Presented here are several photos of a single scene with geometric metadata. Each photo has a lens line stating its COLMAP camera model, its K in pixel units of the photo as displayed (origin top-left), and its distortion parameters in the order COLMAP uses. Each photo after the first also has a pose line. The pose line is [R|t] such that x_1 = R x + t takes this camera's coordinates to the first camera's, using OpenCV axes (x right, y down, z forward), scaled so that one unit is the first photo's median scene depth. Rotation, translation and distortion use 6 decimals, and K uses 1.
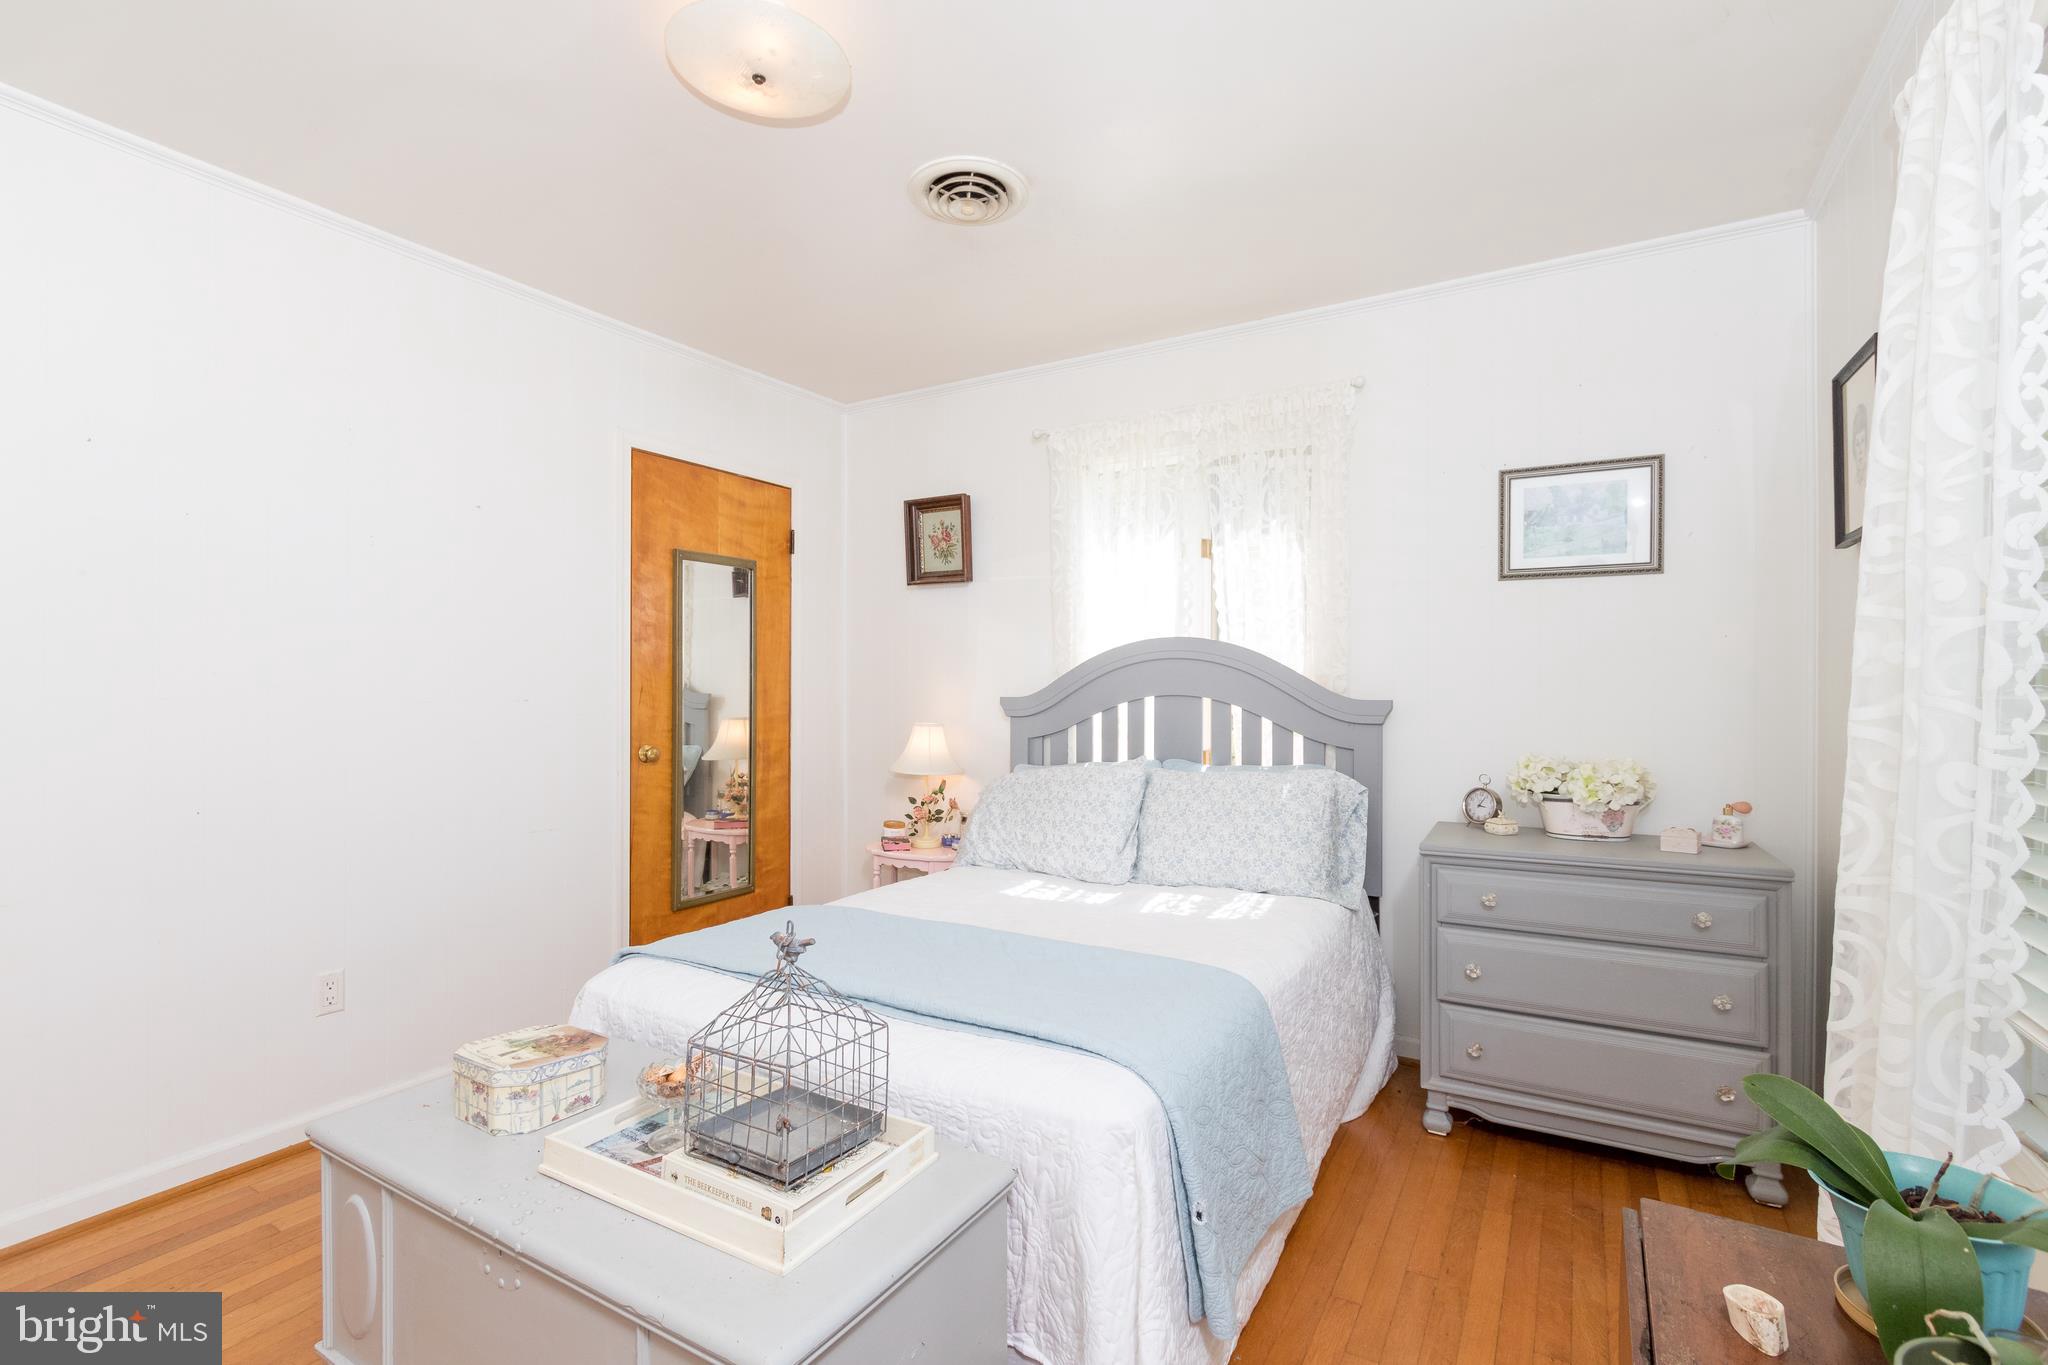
lens RADIAL K [[932.8, 0, 1000.0], [0, 932.8, 687.1], [0, 0, 1]] dist [0.002951, -0.000215]
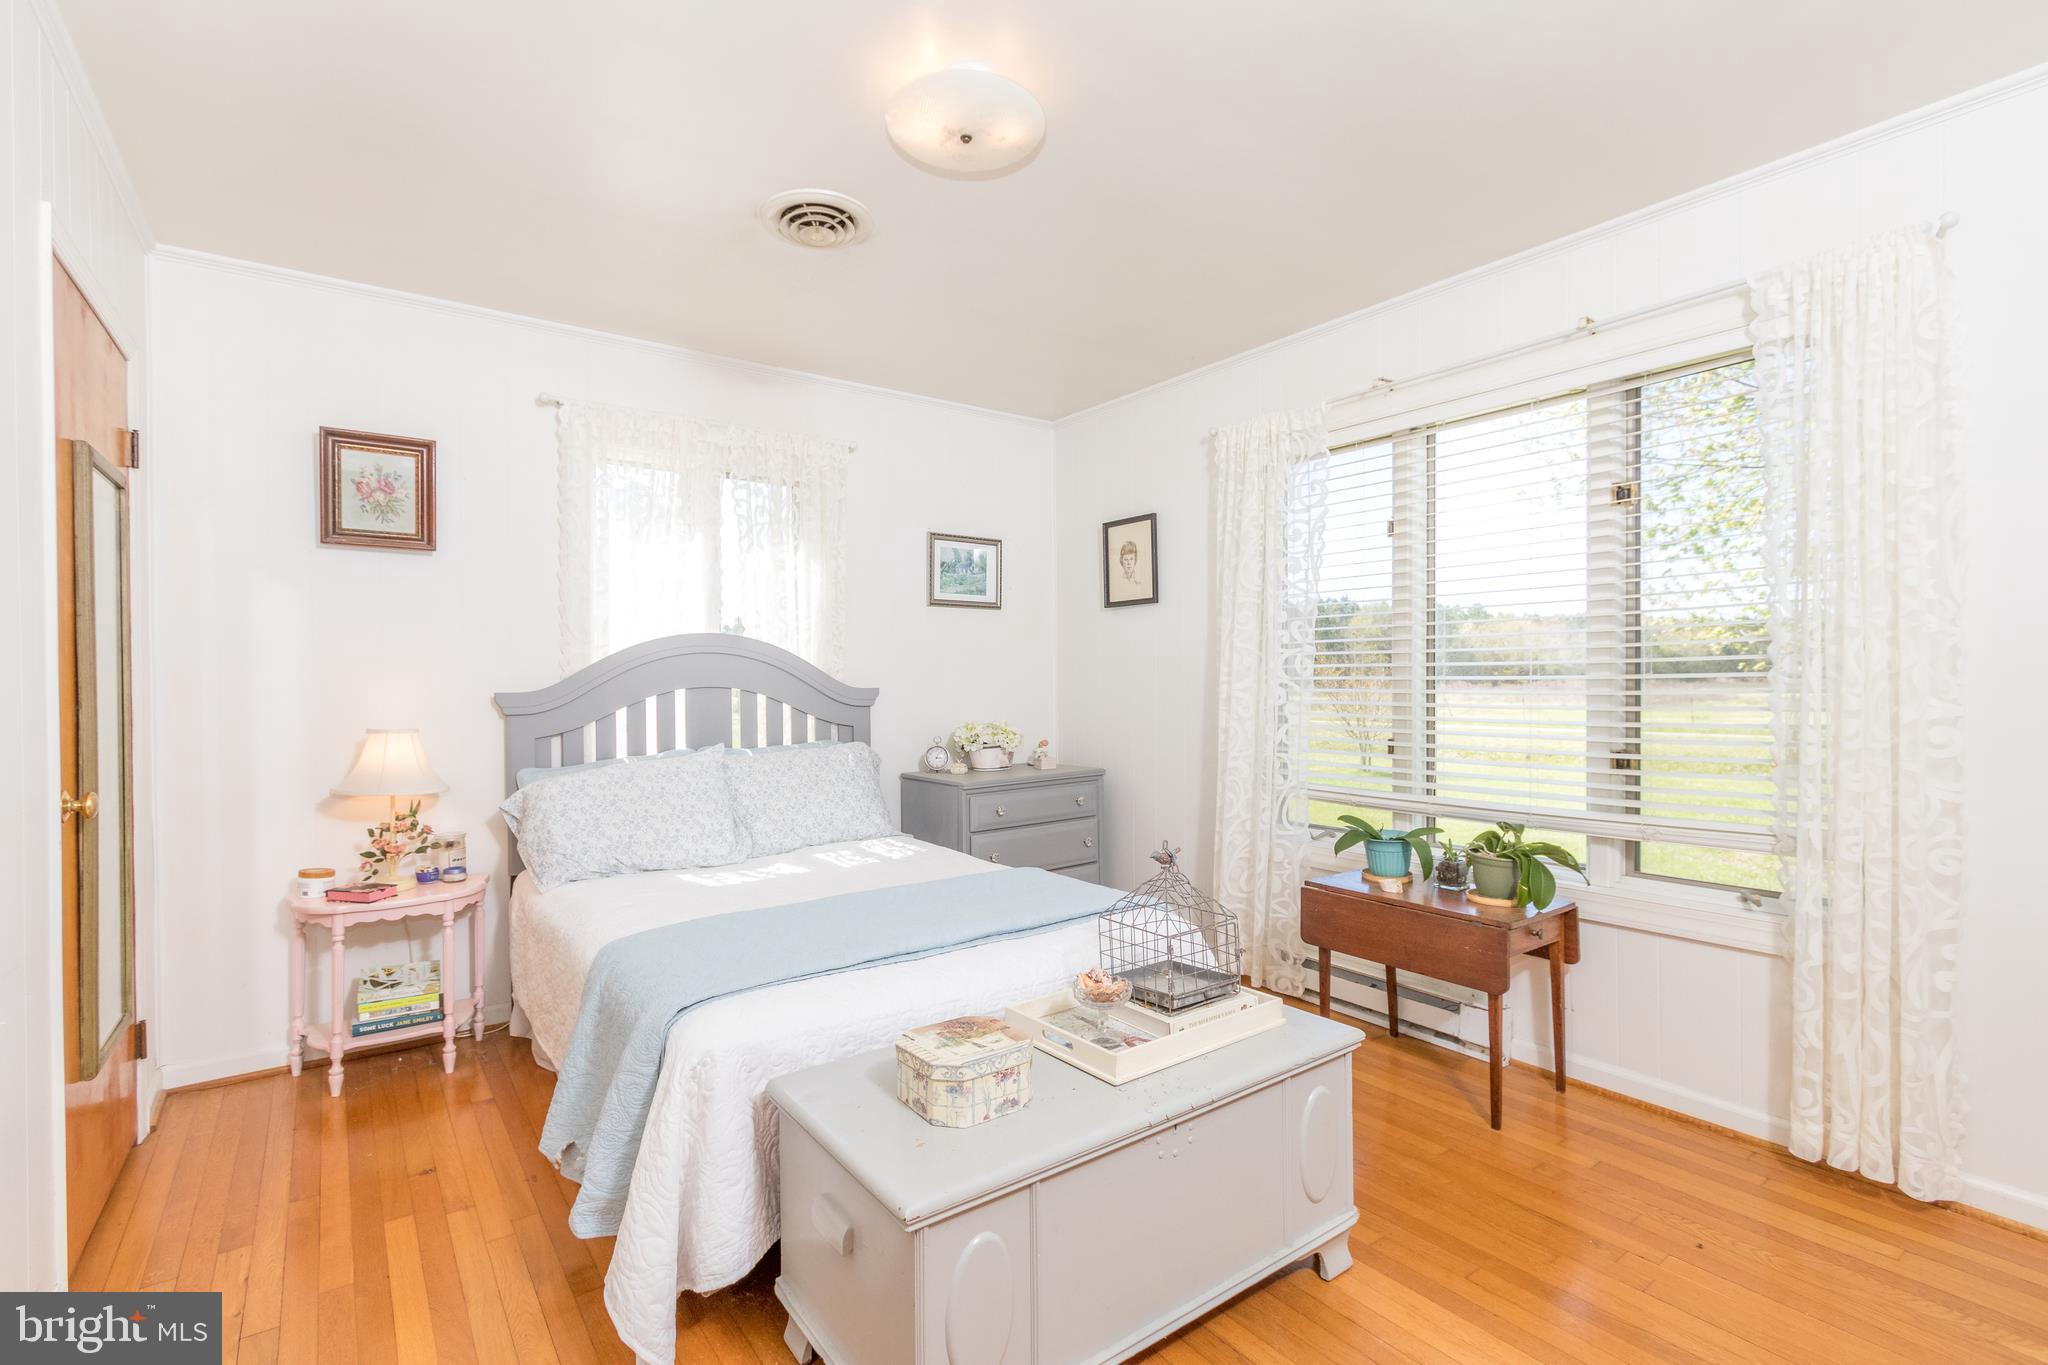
lens RADIAL K [[932.8, 0, 1000.0], [0, 932.8, 687.1], [0, 0, 1]] dist [0.002951, -0.000215]
pose [[0.381116, -0.015681, 0.924394, -0.667816], [0.007907, 0.999875, 0.013702, -0.003331], [-0.924493, 0.002087, 0.381193, 0.275640]]
